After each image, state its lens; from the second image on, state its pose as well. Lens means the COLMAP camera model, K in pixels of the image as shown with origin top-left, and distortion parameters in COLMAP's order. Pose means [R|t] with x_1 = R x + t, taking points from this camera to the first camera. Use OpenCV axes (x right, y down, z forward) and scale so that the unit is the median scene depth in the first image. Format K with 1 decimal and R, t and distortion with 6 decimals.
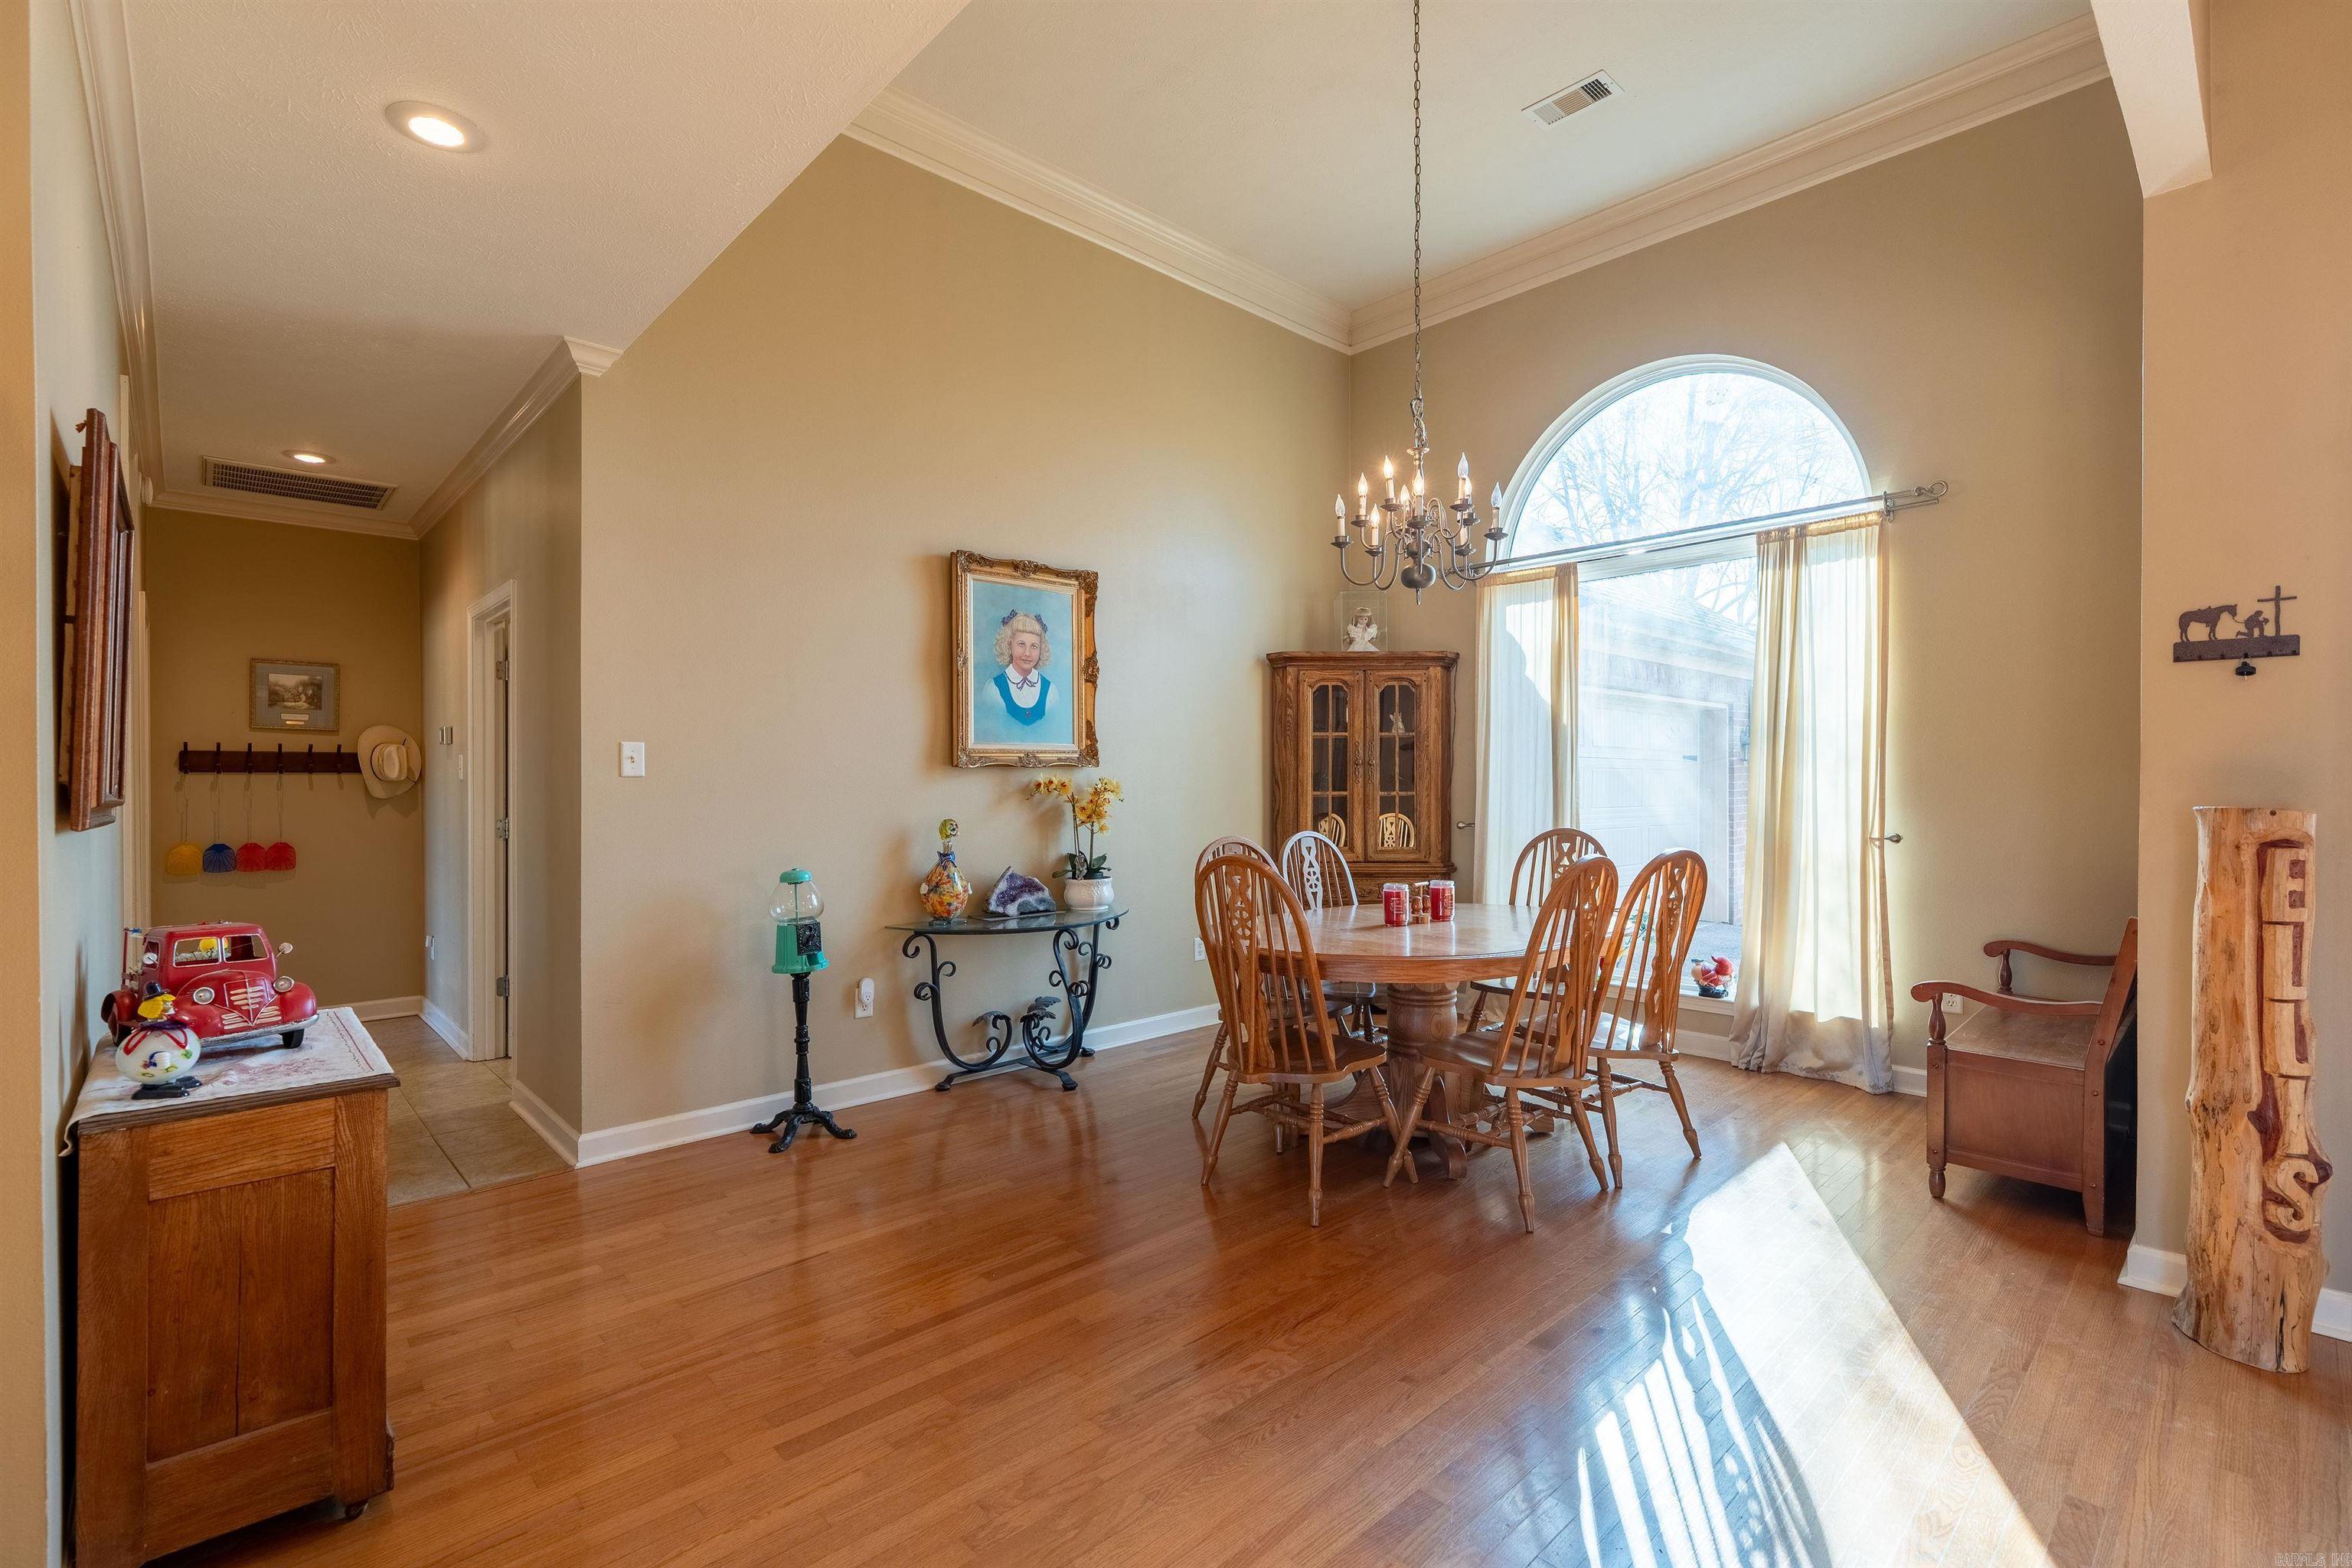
lens RADIAL K [[1052.4, 0, 1172.1], [0, 1052.4, 786.9], [0, 0, 1]] dist [-0.007447, 0.002783]
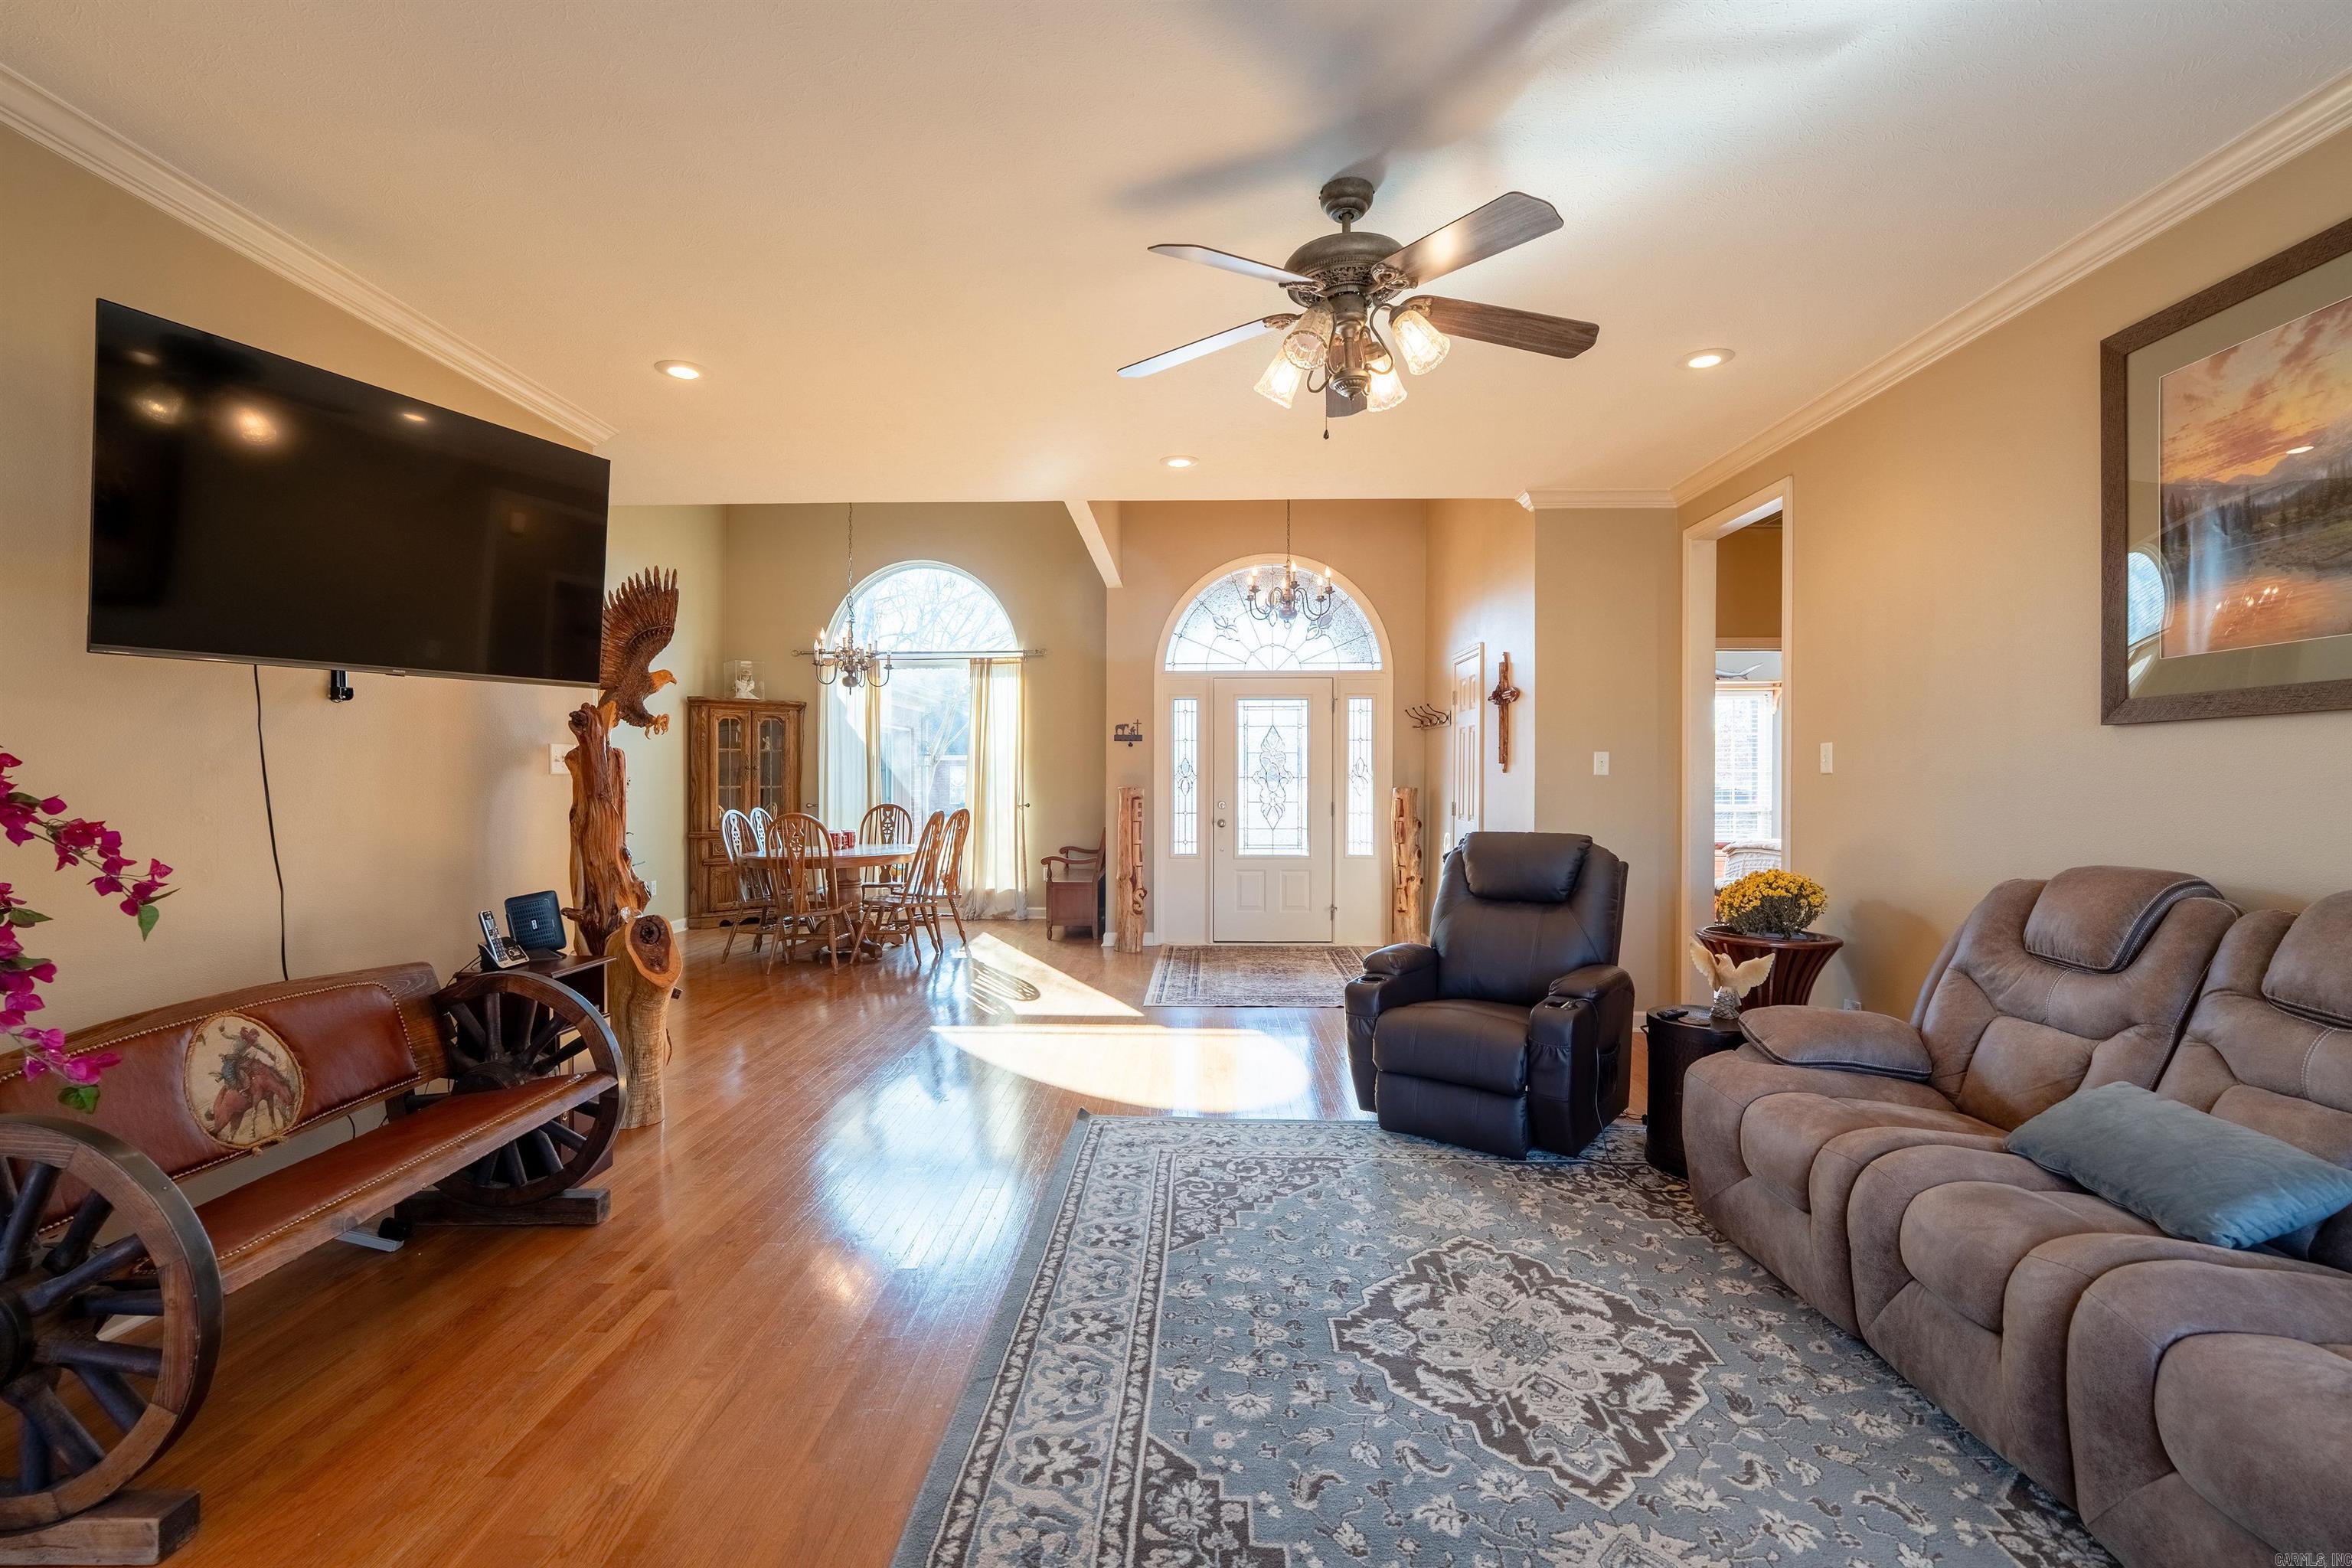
lens RADIAL K [[1052.4, 0, 1173.1], [0, 1052.4, 785.7], [0, 0, 1]] dist [-0.007447, 0.002783]
pose [[0.700506, -0.003013, 0.713640, -0.859873], [0.002715, 0.999995, 0.001557, 0.005859], [-0.713641, 0.000847, 0.700511, -0.981304]]
